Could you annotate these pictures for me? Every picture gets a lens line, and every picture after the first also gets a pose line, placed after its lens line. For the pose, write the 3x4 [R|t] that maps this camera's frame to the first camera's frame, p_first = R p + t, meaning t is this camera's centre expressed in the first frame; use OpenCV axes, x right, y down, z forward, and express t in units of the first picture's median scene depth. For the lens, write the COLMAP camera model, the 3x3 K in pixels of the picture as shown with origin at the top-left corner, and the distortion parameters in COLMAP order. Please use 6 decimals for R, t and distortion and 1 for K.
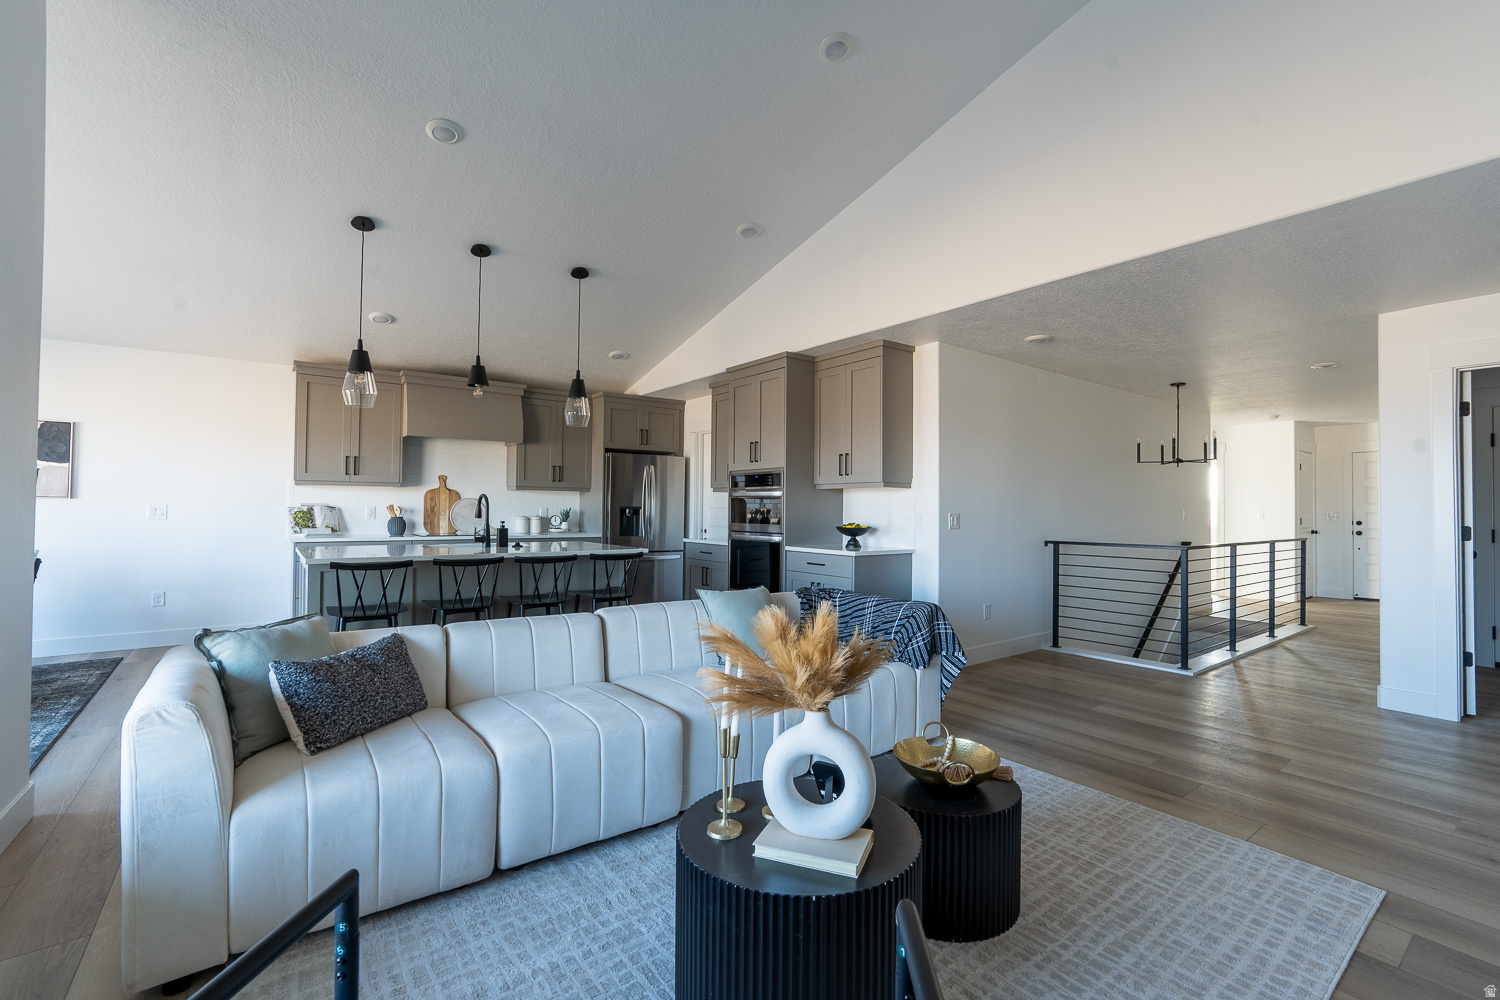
lens RADIAL K [[653.0, 0, 752.8], [0, 653.0, 503.8], [0, 0, 1]] dist [-0.018912, 0.000413]
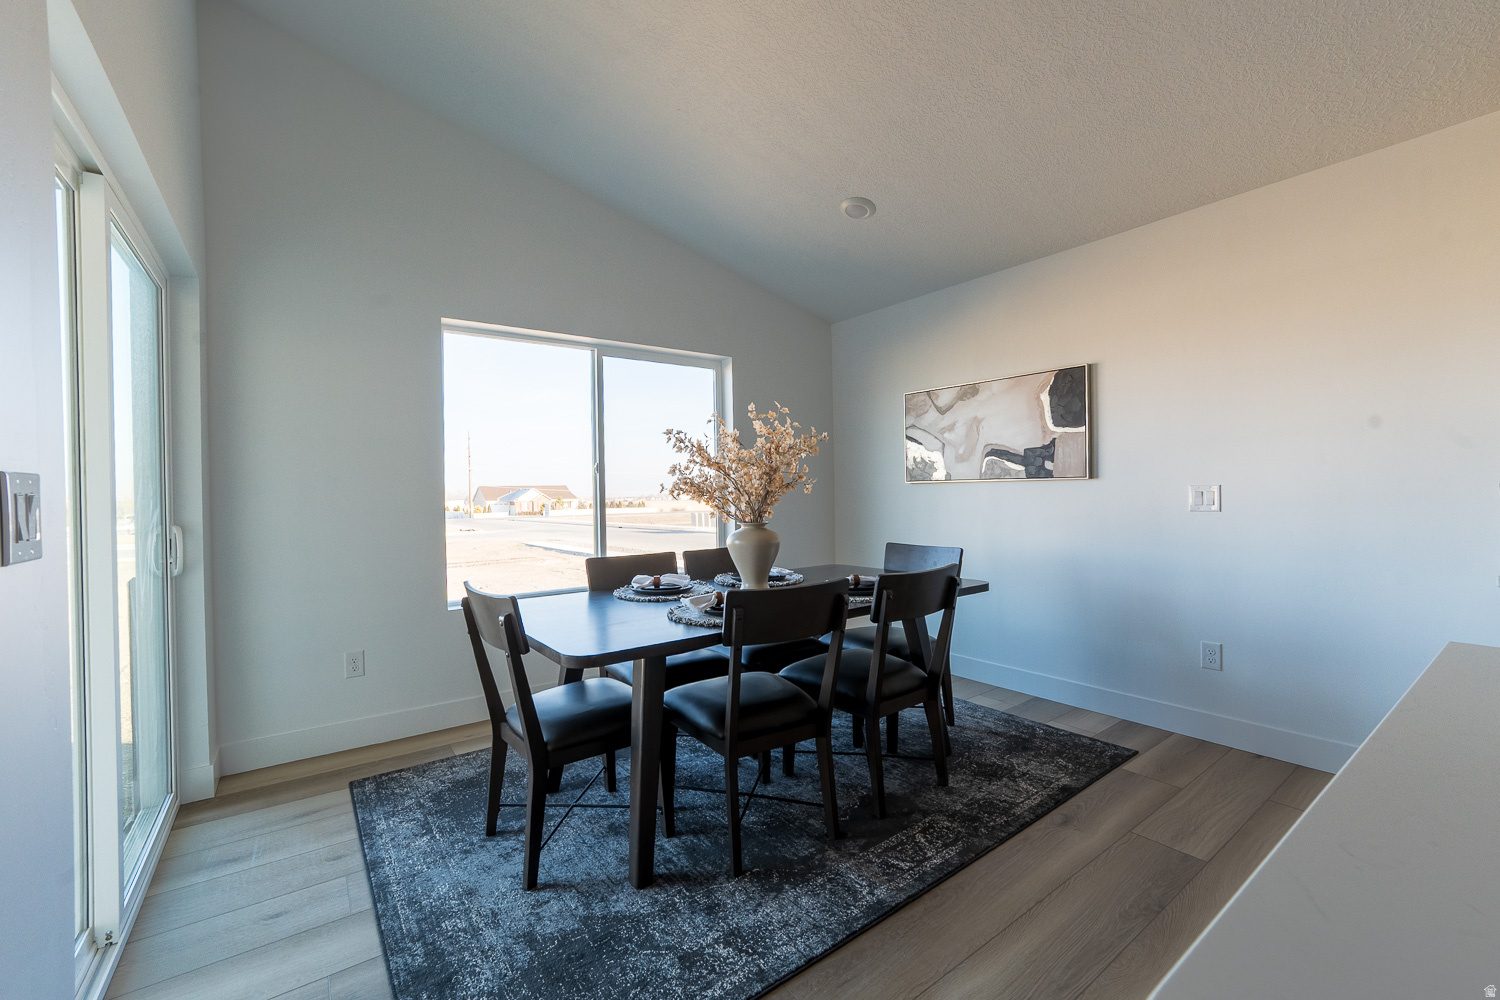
lens RADIAL K [[627.7, 0, 752.8], [0, 627.7, 497.4], [0, 0, 1]] dist [-0.025692, 0.000398]
pose [[-0.013615, -0.001721, -0.999906, -0.333924], [0.025166, 0.999681, -0.002063, 0.002455], [0.999591, -0.025191, -0.013568, 0.531711]]
